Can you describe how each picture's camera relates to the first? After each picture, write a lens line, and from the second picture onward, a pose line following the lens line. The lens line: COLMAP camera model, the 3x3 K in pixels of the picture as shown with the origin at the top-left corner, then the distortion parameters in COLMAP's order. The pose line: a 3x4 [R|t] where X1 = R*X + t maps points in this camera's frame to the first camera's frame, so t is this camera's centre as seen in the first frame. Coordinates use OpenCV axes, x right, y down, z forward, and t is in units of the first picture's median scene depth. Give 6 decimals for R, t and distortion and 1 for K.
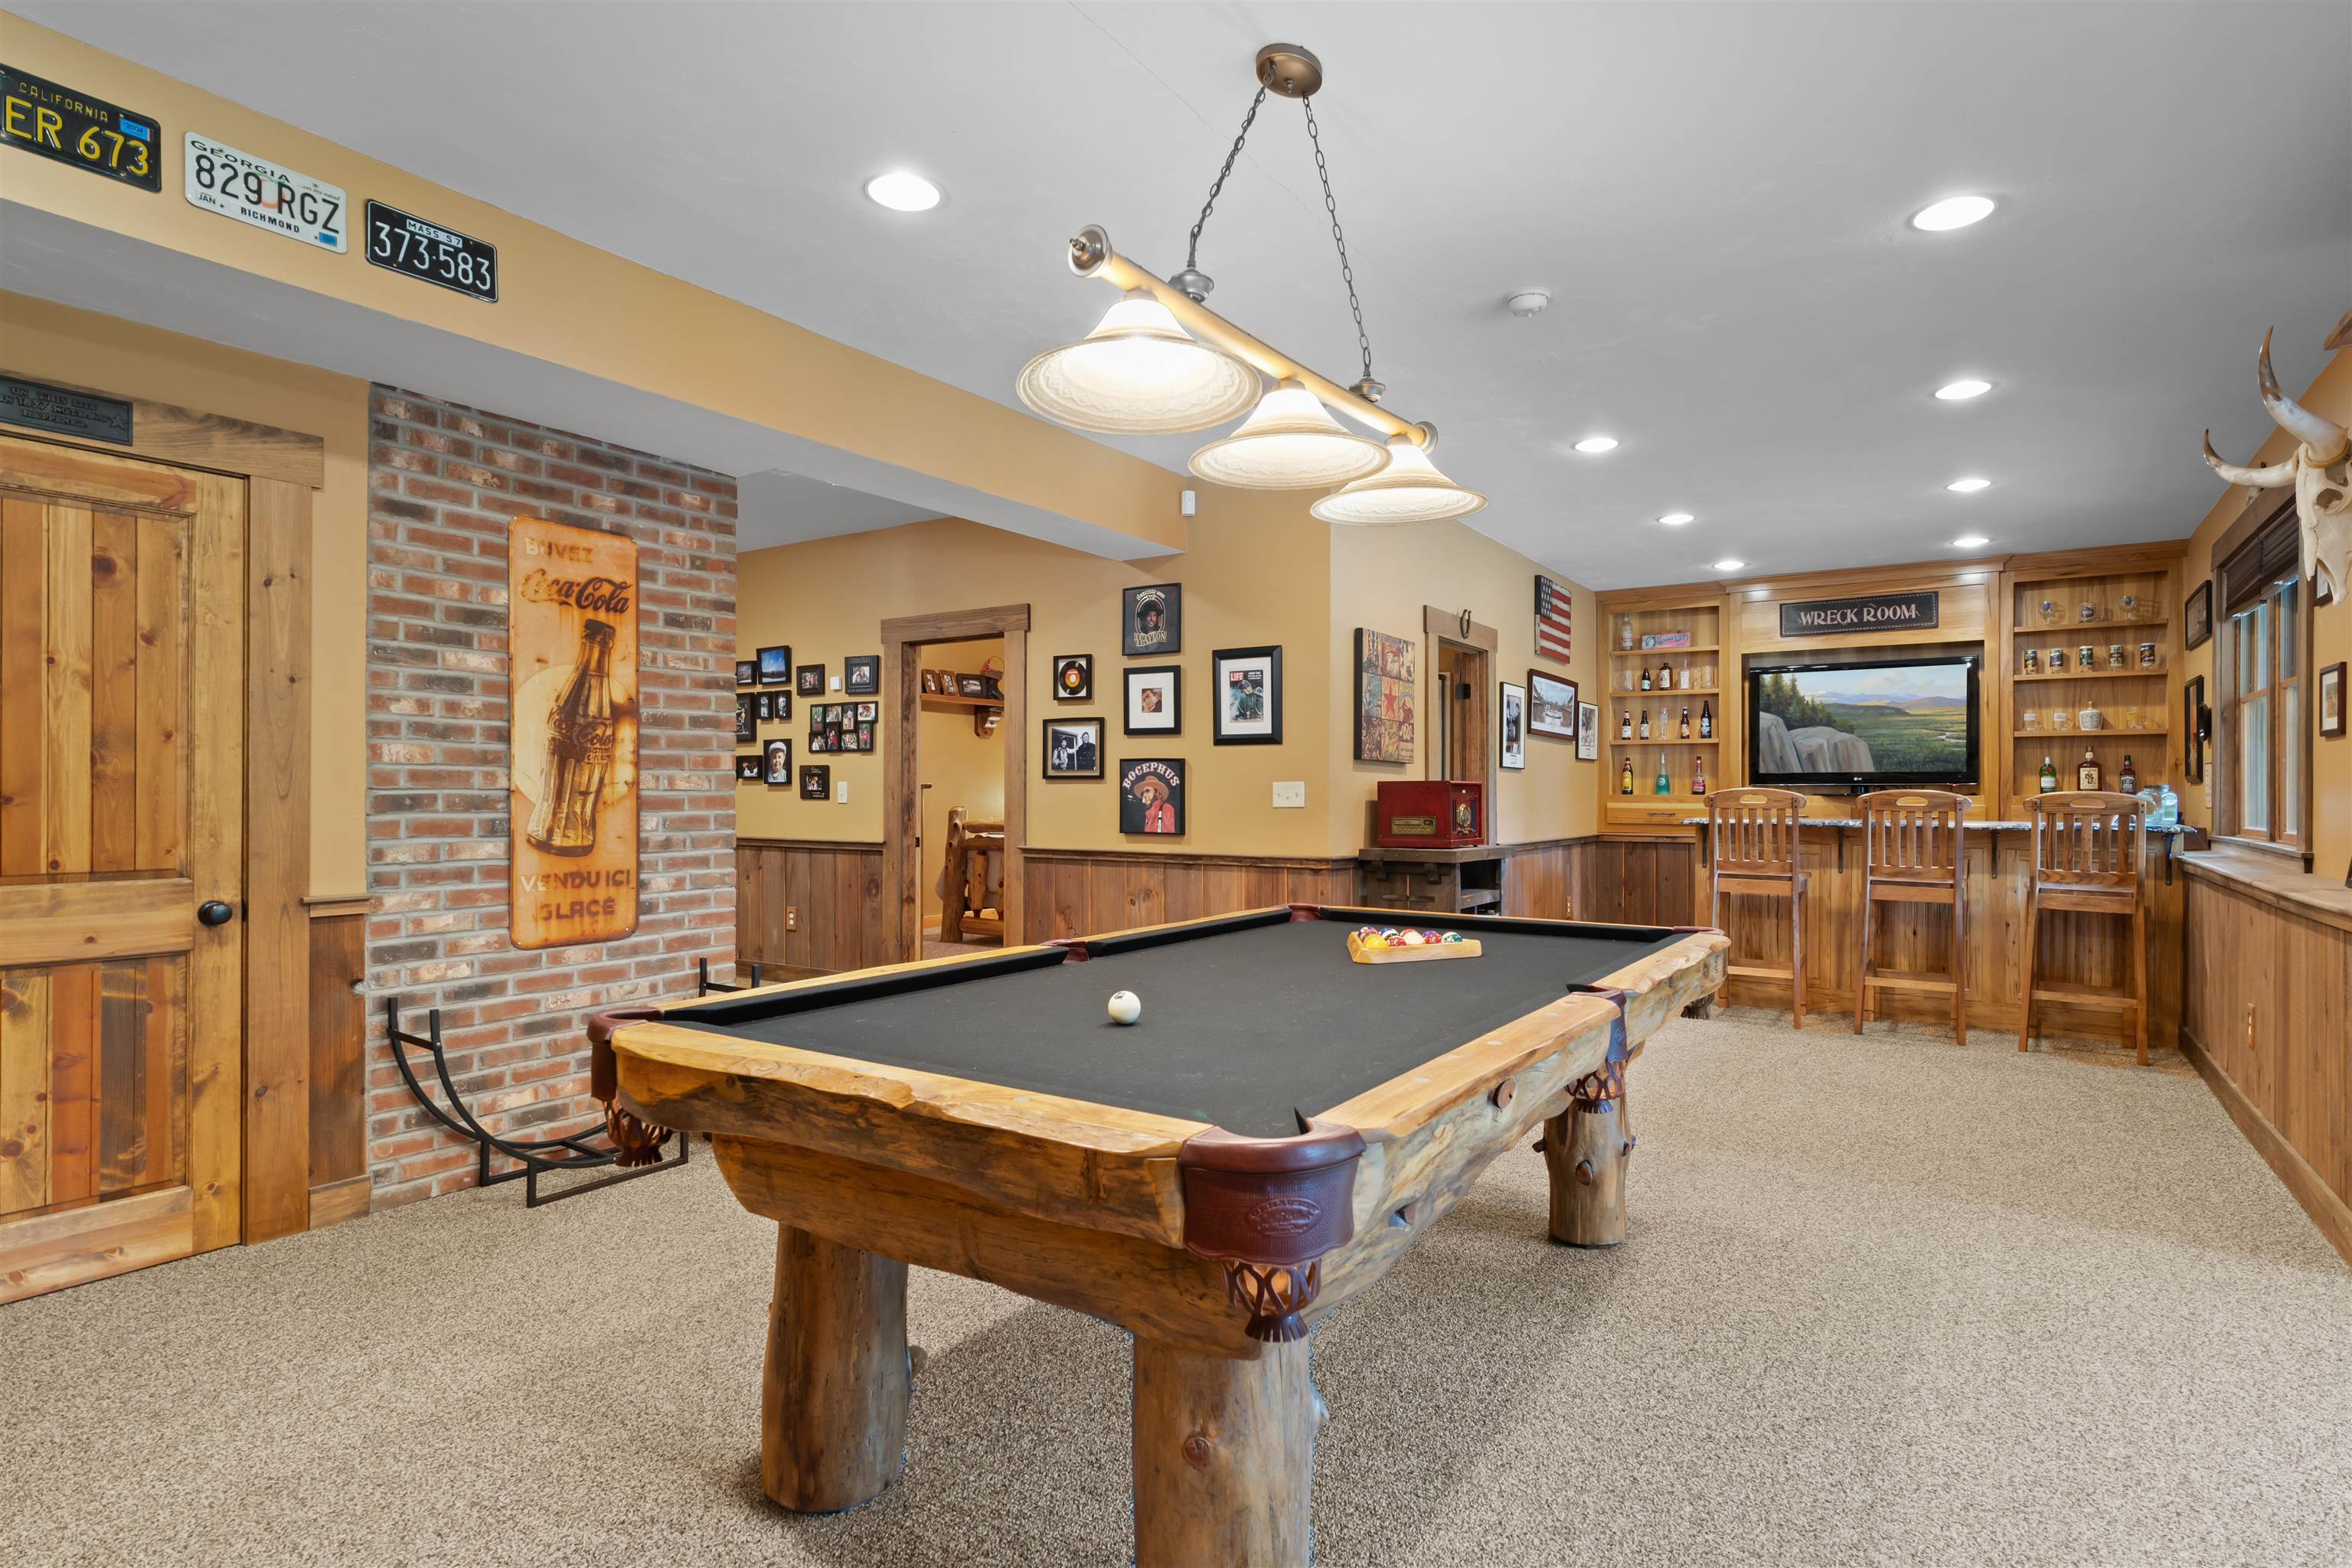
lens RADIAL K [[1213.0, 0, 1179.2], [0, 1213.0, 790.5], [0, 0, 1]] dist [-0.009210, 0.006071]
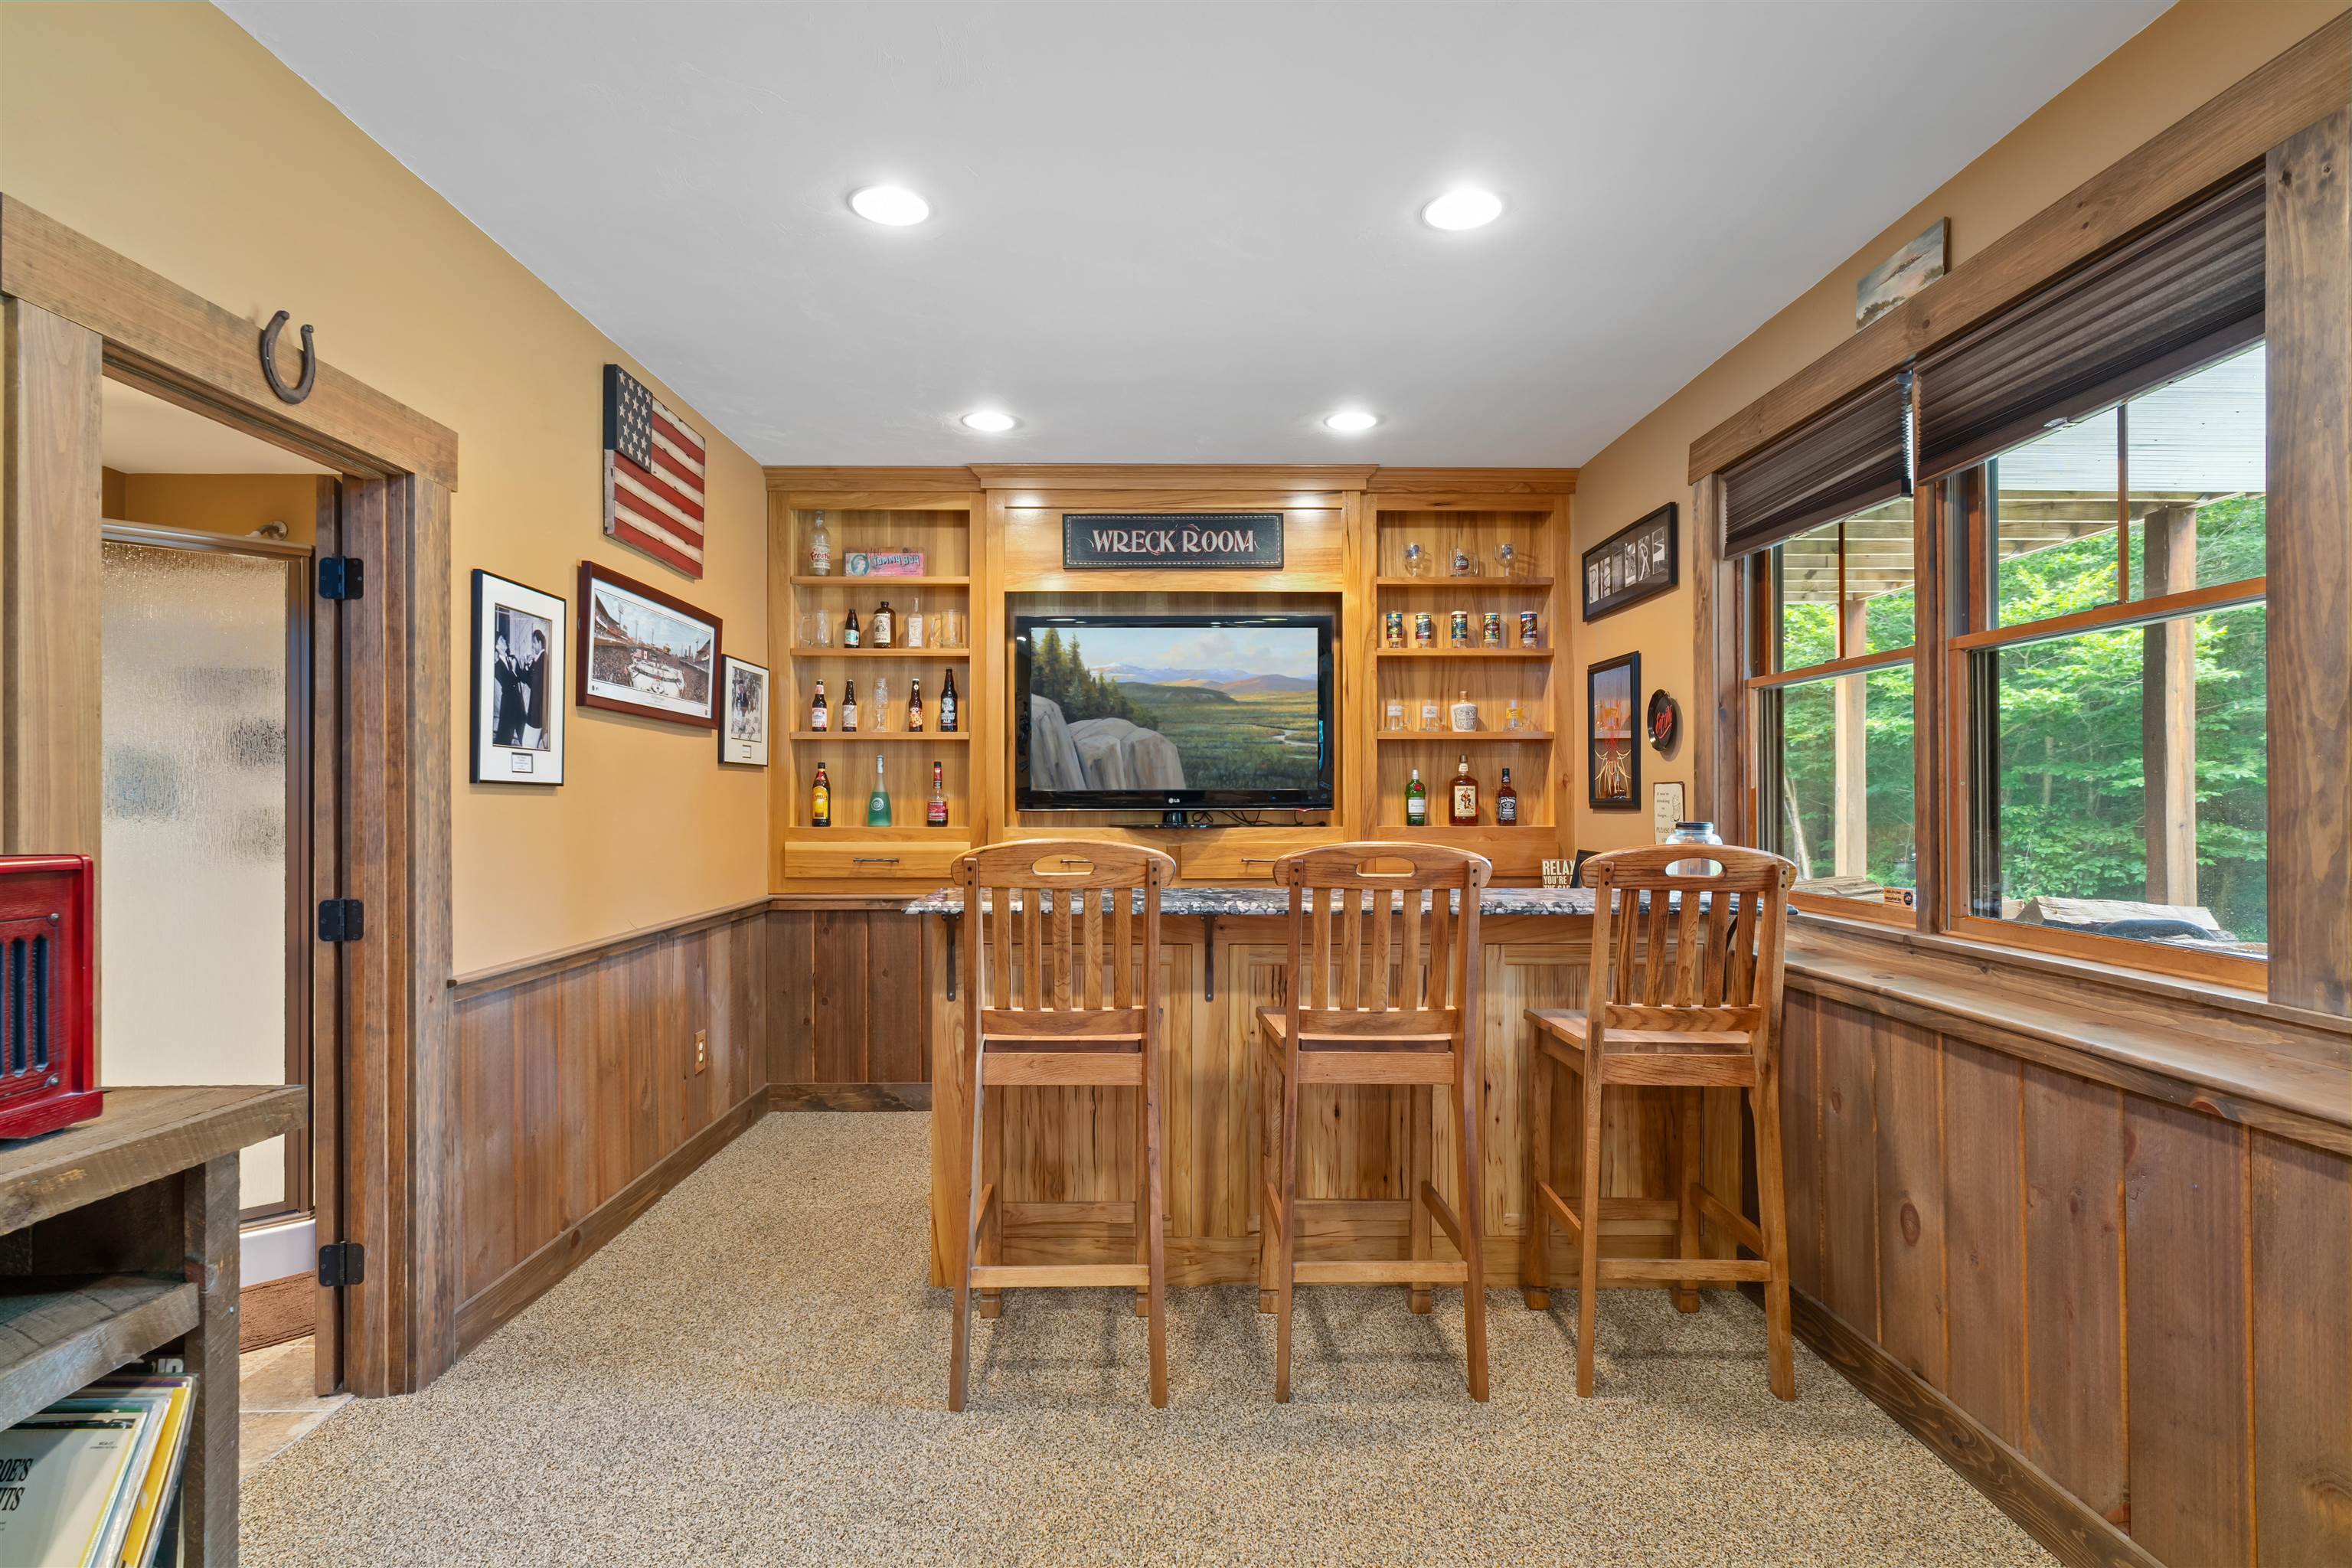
lens RADIAL K [[1213.0, 0, 1177.5], [0, 1213.0, 785.7], [0, 0, 1]] dist [-0.009210, 0.006071]
pose [[0.822931, 0.002024, 0.568137, 0.216847], [0.002425, 0.999972, -0.007075, -0.014027], [-0.568136, 0.007200, 0.822904, 0.511845]]
